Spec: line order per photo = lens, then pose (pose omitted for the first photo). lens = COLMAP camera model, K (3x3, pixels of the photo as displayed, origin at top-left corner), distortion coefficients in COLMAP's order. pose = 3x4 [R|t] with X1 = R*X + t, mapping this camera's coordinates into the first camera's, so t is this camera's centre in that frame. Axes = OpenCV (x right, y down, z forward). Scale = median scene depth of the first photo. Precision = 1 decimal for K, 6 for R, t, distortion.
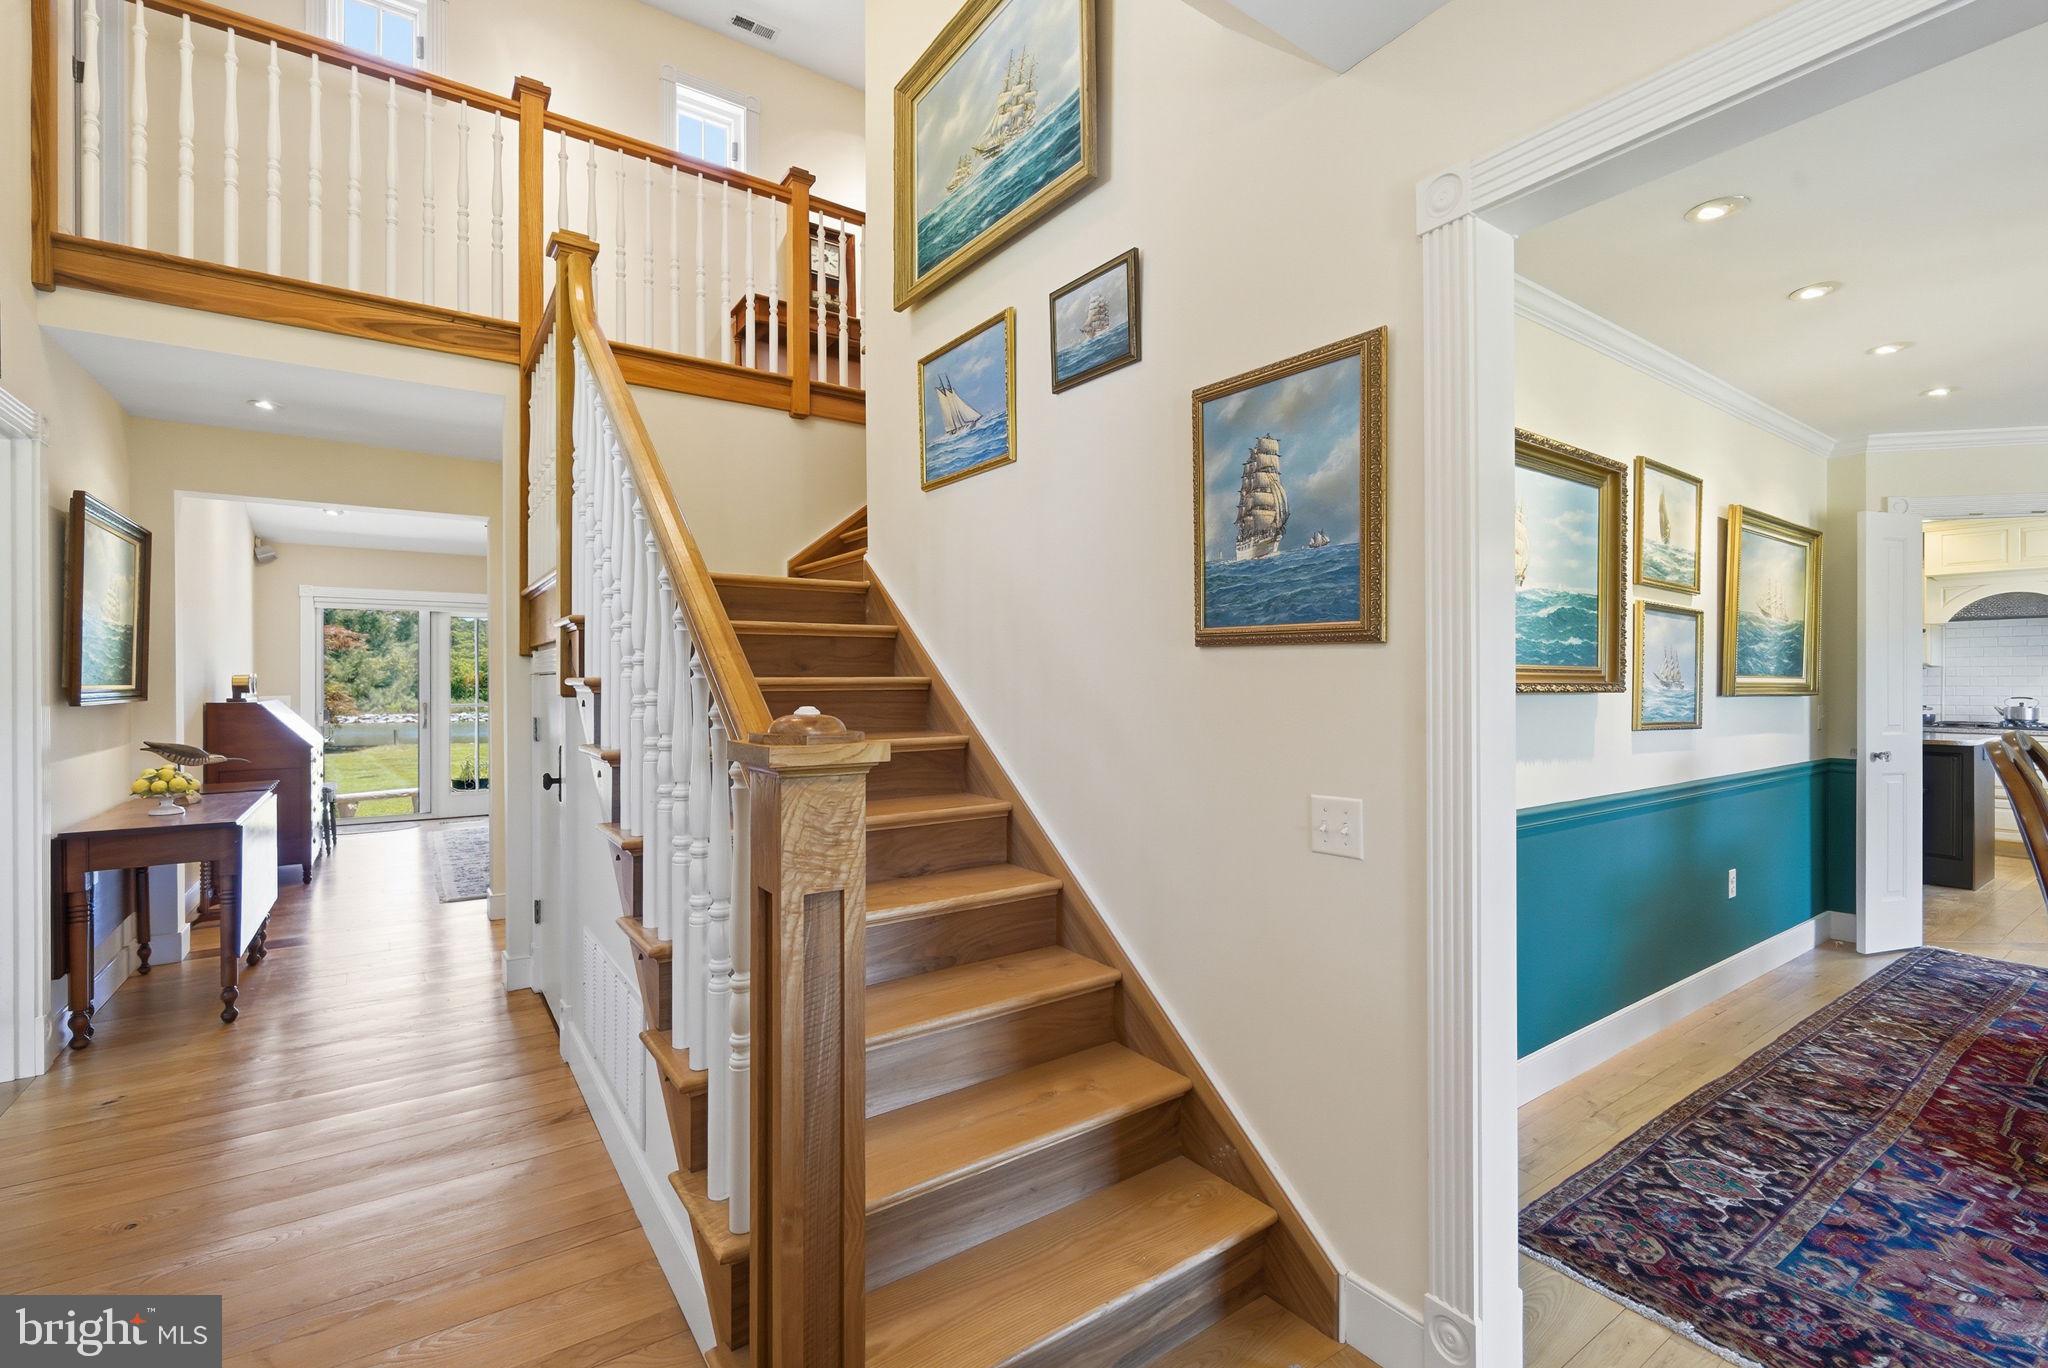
lens RADIAL K [[892.2, 0, 1029.7], [0, 892.2, 691.3], [0, 0, 1]] dist [0.000334, -0.002264]
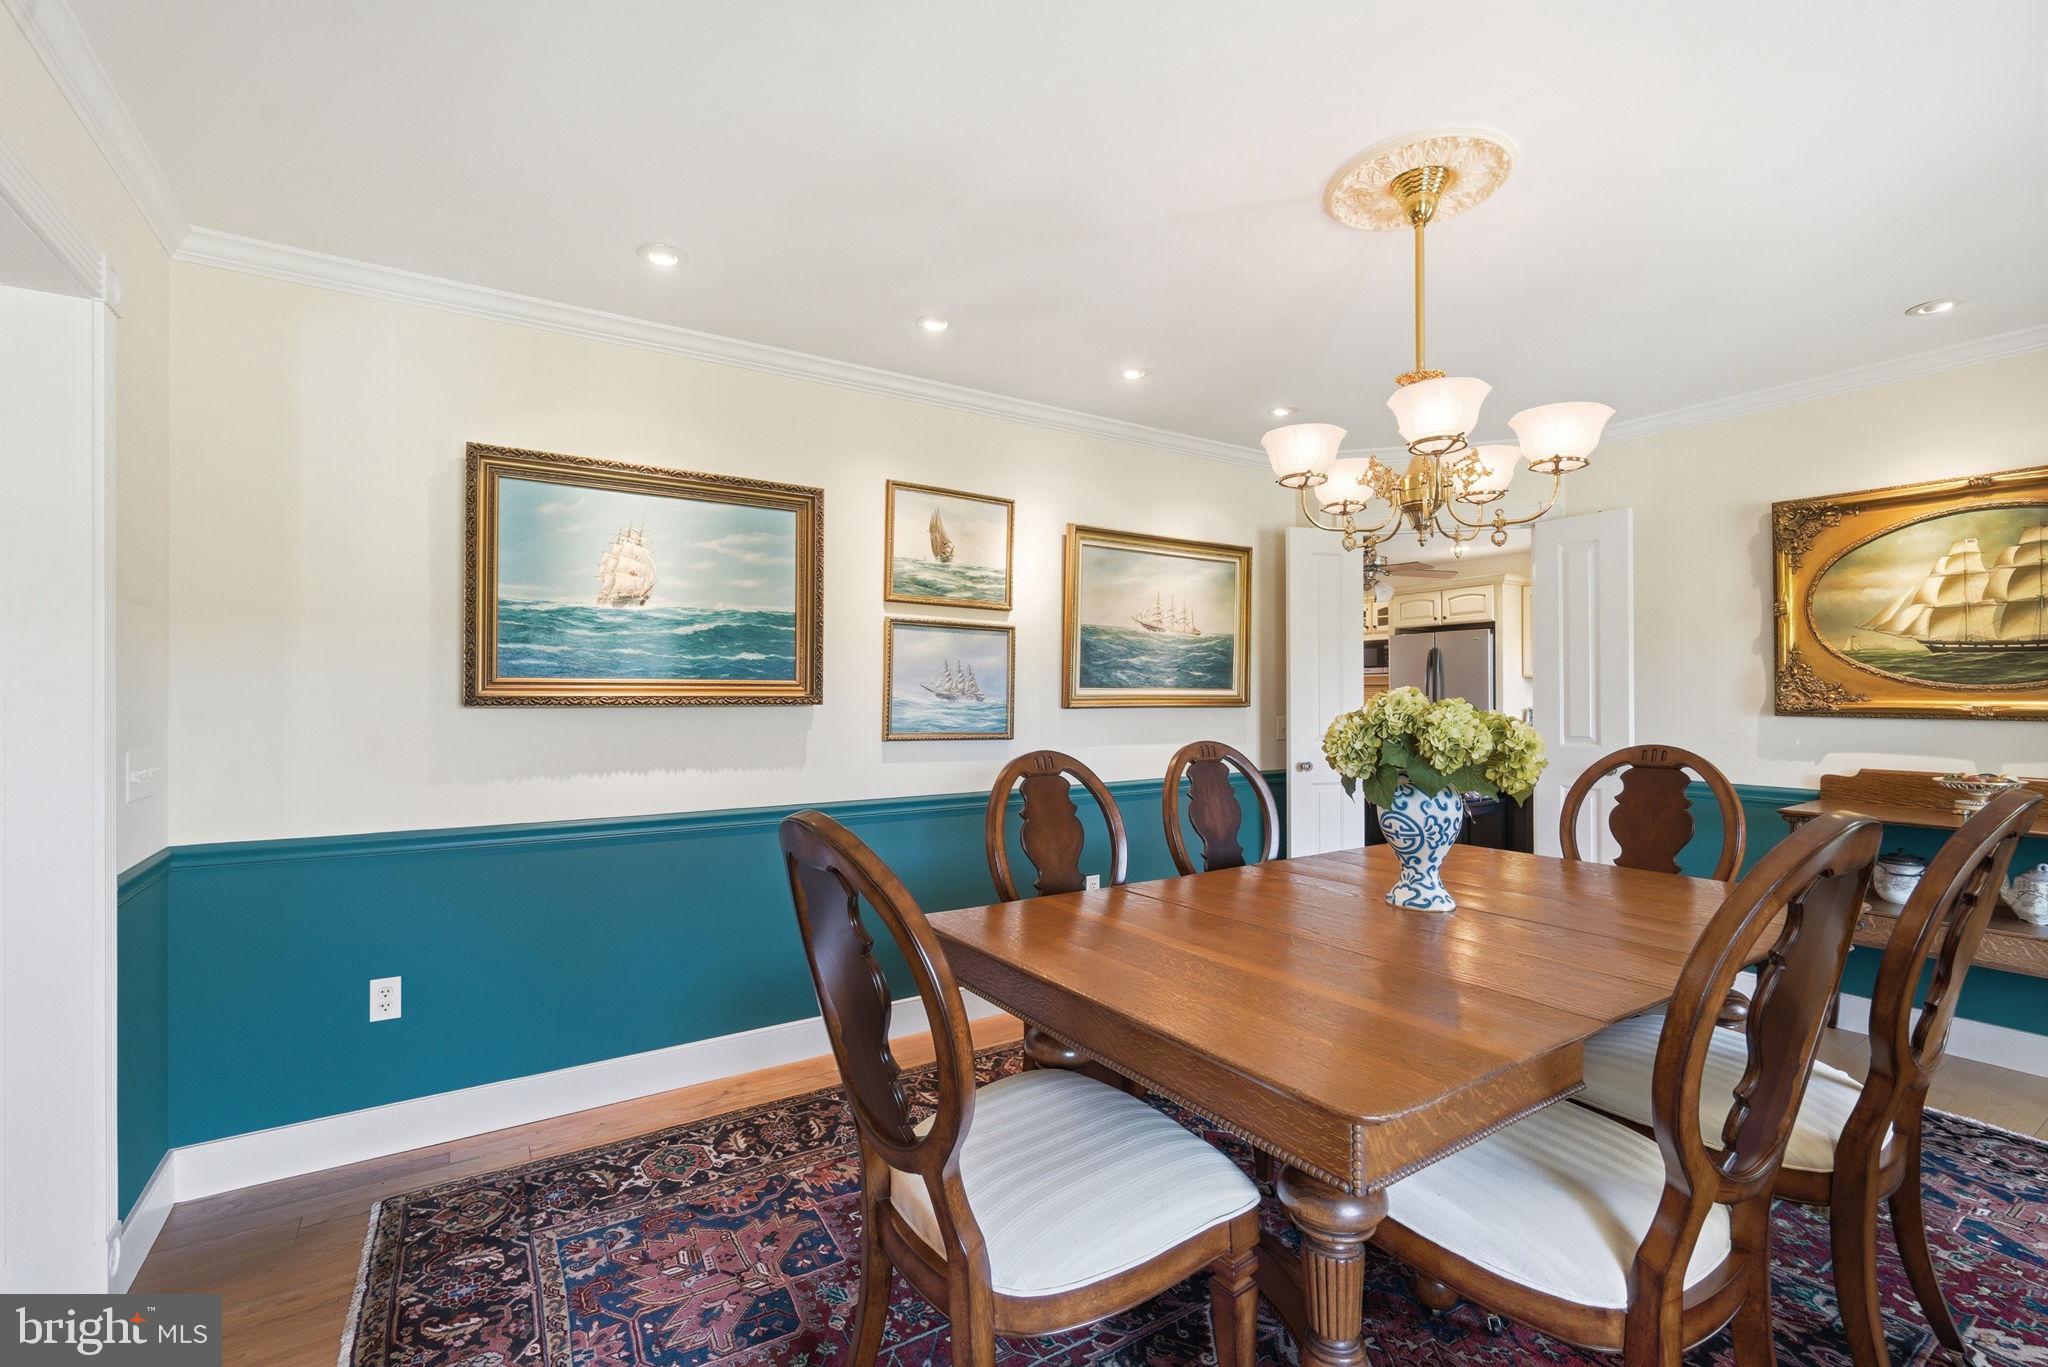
lens RADIAL K [[892.2, 0, 1014.0], [0, 892.2, 695.6], [0, 0, 1]] dist [0.000334, -0.002264]
pose [[0.999565, 0.005198, -0.029034, 0.800359], [-0.005115, 0.999983, 0.002923, -0.012461], [0.029049, -0.002773, 0.999574, -0.038403]]
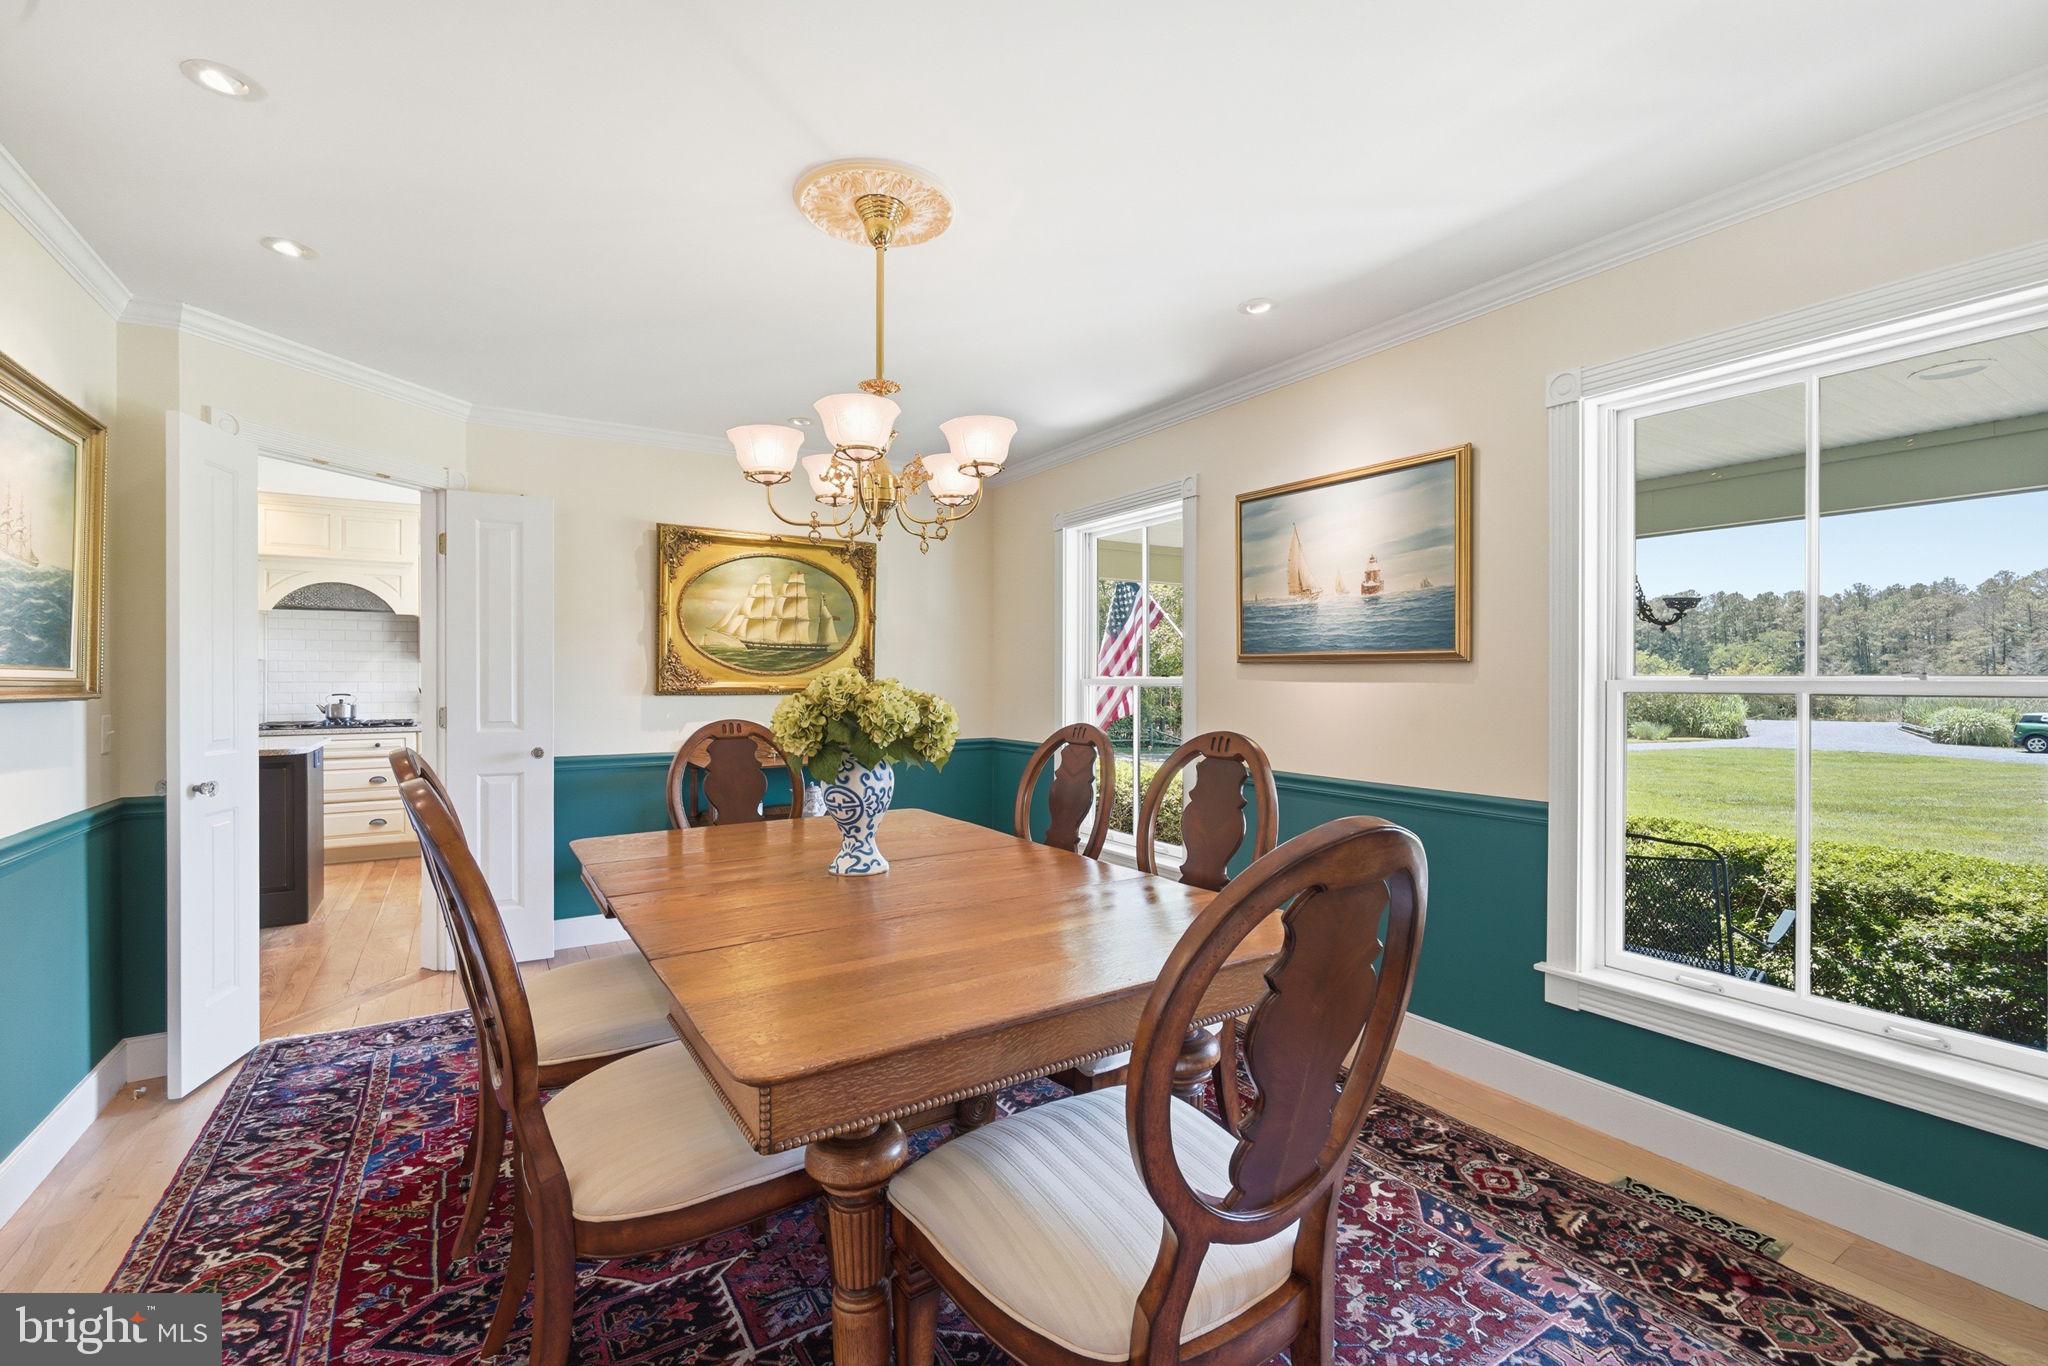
lens RADIAL K [[892.2, 0, 1021.2], [0, 892.2, 688.1], [0, 0, 1]] dist [0.000334, -0.002264]
pose [[0.057070, -0.003589, 0.998364, 0.404315], [0.000353, 0.999994, 0.003575, -0.005776], [-0.998370, 0.000148, 0.057071, 0.435364]]
